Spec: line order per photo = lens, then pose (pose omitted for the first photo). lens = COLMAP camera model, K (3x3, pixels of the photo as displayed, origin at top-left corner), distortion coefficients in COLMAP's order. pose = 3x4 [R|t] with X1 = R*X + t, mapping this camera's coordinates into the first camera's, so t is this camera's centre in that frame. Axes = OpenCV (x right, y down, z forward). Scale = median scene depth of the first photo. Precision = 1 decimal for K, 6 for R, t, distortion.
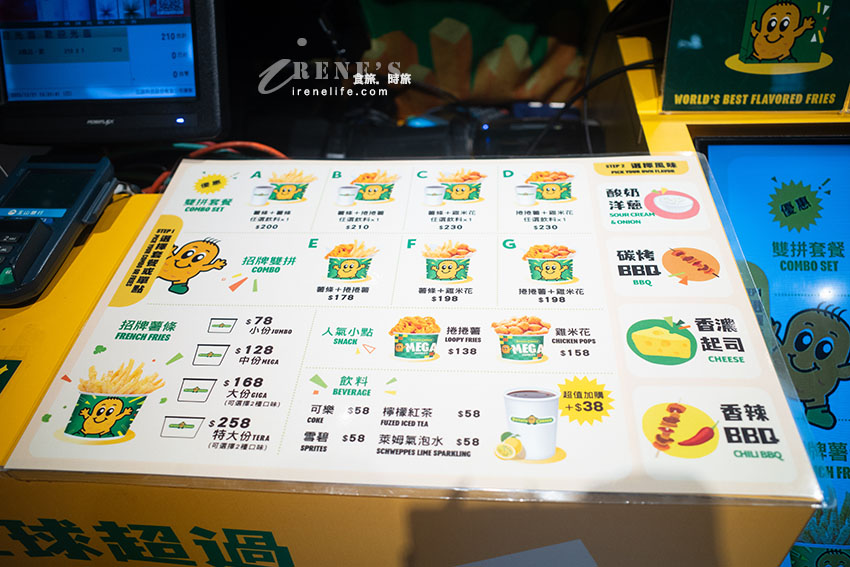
lens RADIAL K [[693.2, 0, 424.8], [0, 693.2, 284.7], [0, 0, 1]] dist [-0.056588, 0.062118]
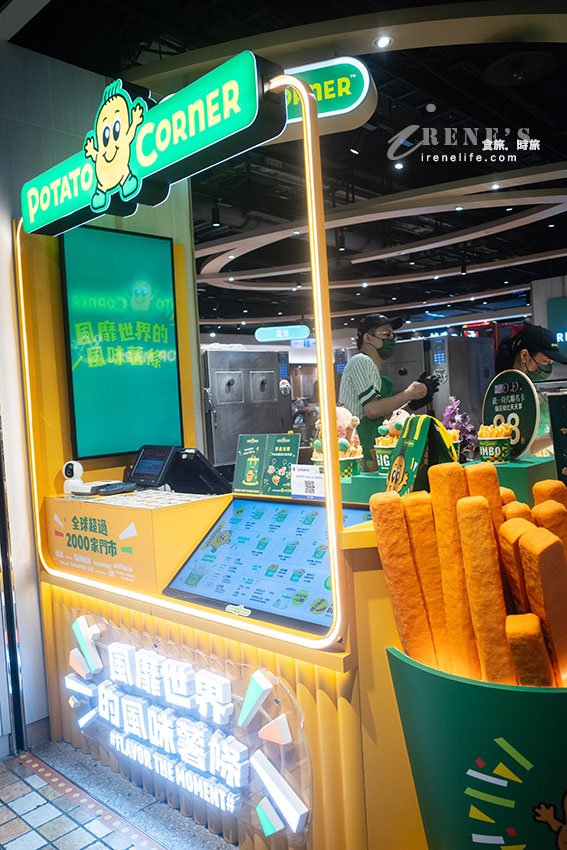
lens RADIAL K [[693.2, 0, 283.4], [0, 693.2, 429.2], [0, 0, 1]] dist [-0.056588, 0.062118]
pose [[0.779527, 0.041836, -0.624970, 3.320768], [-0.421132, 0.773596, -0.473494, 1.362616], [0.463666, 0.632296, 0.620658, -1.782353]]
